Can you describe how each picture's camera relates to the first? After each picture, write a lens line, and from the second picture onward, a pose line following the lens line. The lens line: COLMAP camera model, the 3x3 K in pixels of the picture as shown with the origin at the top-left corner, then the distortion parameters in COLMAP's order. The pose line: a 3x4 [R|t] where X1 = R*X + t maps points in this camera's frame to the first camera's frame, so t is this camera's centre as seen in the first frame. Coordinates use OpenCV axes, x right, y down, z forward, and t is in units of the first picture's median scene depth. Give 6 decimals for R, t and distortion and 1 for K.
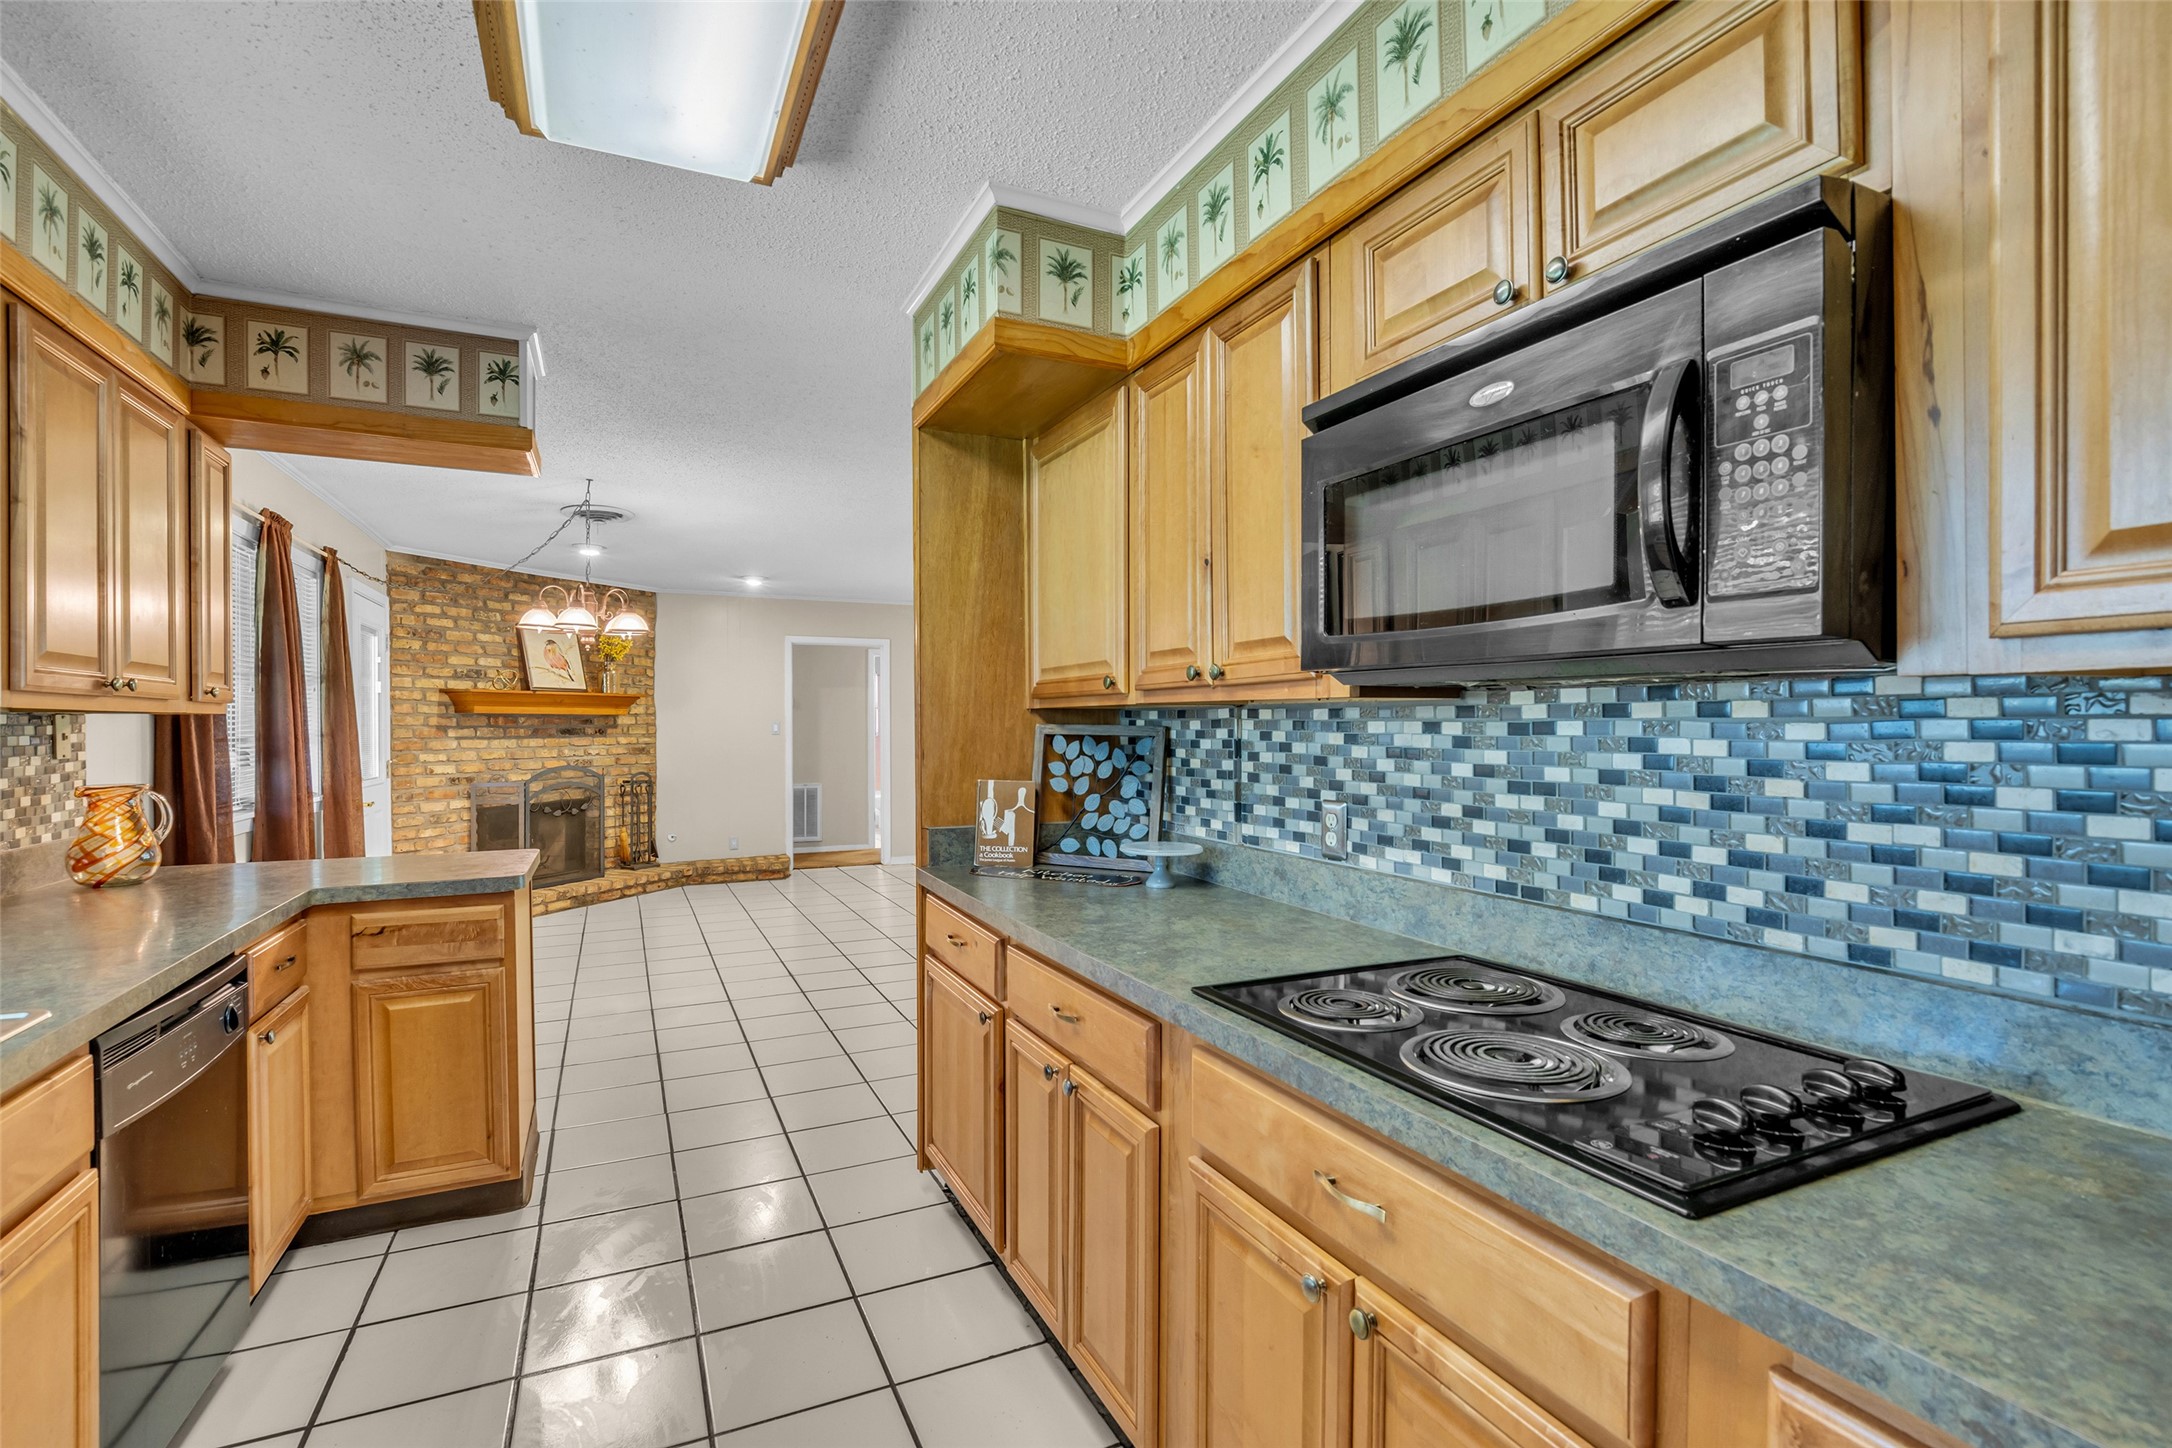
lens RADIAL K [[1002.6, 0, 1086.2], [0, 1002.6, 732.0], [0, 0, 1]] dist [-0.020951, 0.005934]
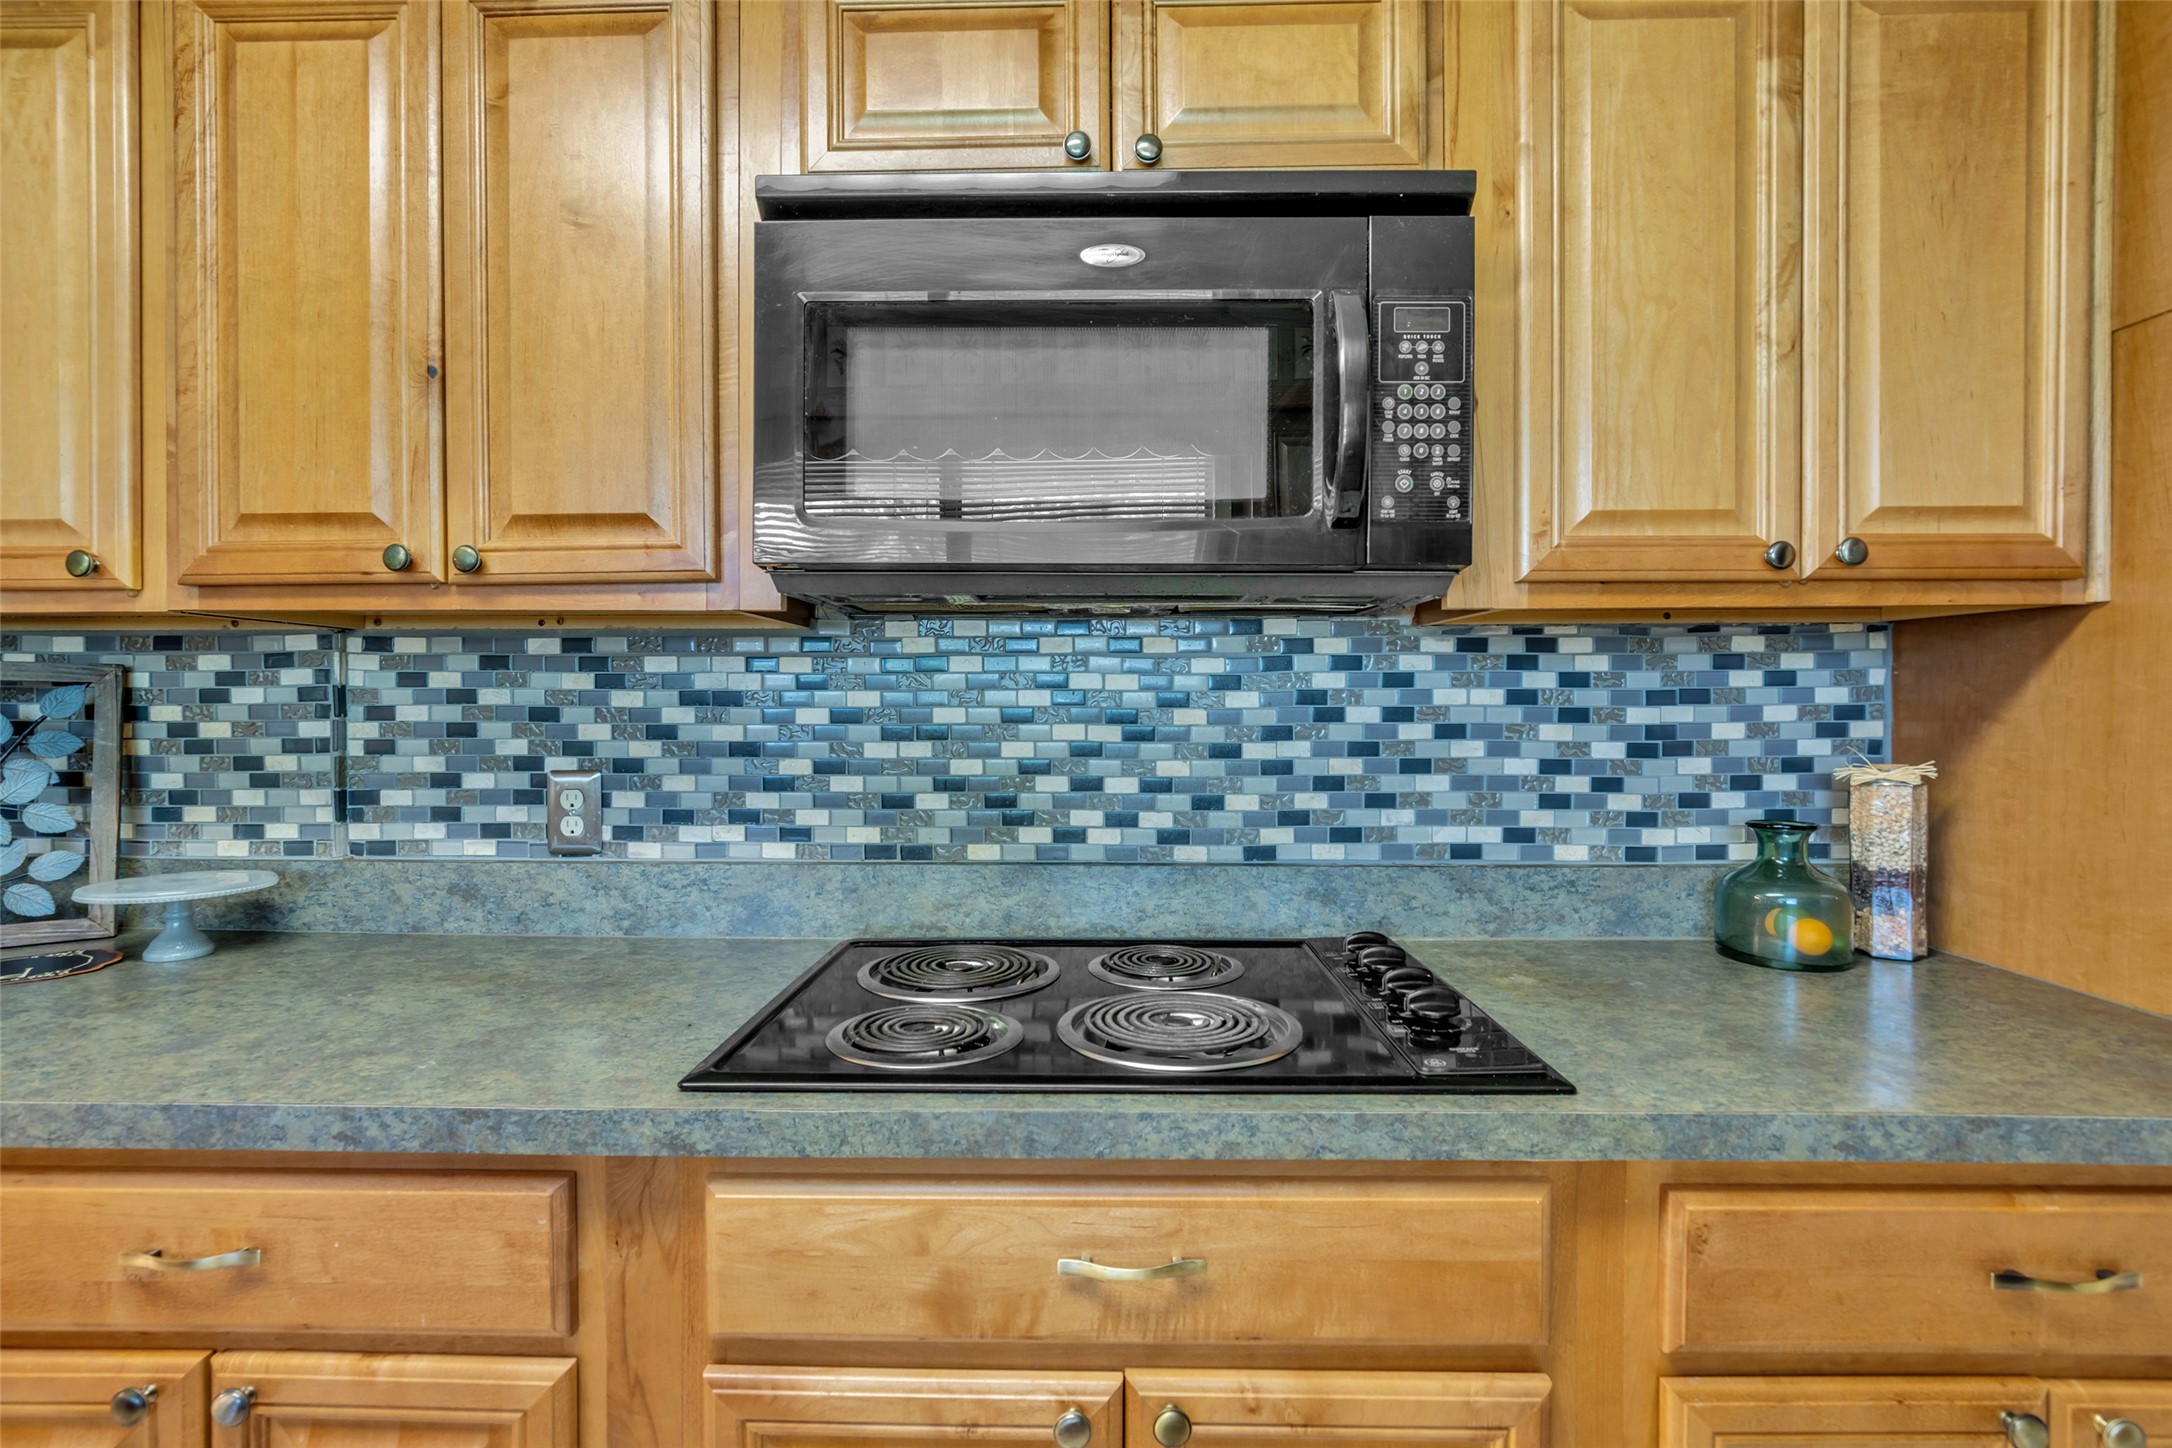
lens RADIAL K [[1002.6, 0, 1107.8], [0, 1002.6, 709.9], [0, 0, 1]] dist [-0.020951, 0.005934]
pose [[0.444386, -0.007629, 0.895803, -0.182962], [0.008392, 0.999955, 0.004353, 0.023239], [-0.895796, 0.005583, 0.444430, 0.315091]]
